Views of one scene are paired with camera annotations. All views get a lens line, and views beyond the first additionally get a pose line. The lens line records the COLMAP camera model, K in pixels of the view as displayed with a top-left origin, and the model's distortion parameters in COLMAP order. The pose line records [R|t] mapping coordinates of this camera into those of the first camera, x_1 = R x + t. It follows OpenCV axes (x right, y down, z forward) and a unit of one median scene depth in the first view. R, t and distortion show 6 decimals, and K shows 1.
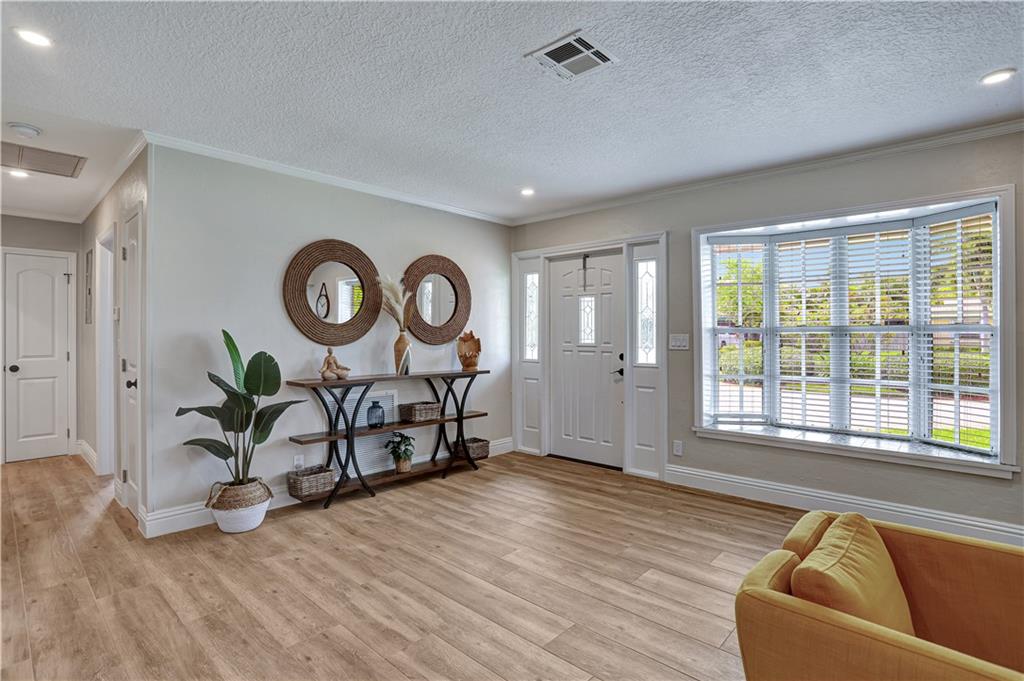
lens RADIAL K [[501.5, 0, 512.2], [0, 501.5, 331.1], [0, 0, 1]] dist [-0.054165, 0.015626]
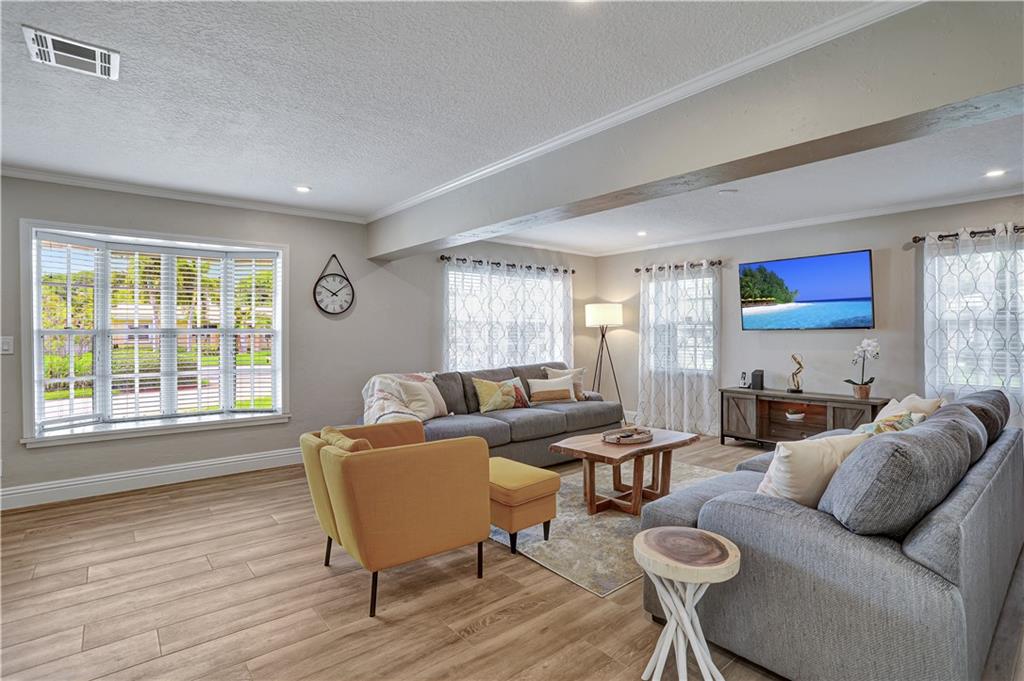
lens RADIAL K [[501.5, 0, 512.8], [0, 501.5, 334.6], [0, 0, 1]] dist [-0.054165, 0.015626]
pose [[0.130068, -0.003404, 0.991499, -0.455630], [0.000485, 0.999994, 0.003369, 0.000354], [-0.991505, 0.000043, 0.130068, 0.005467]]
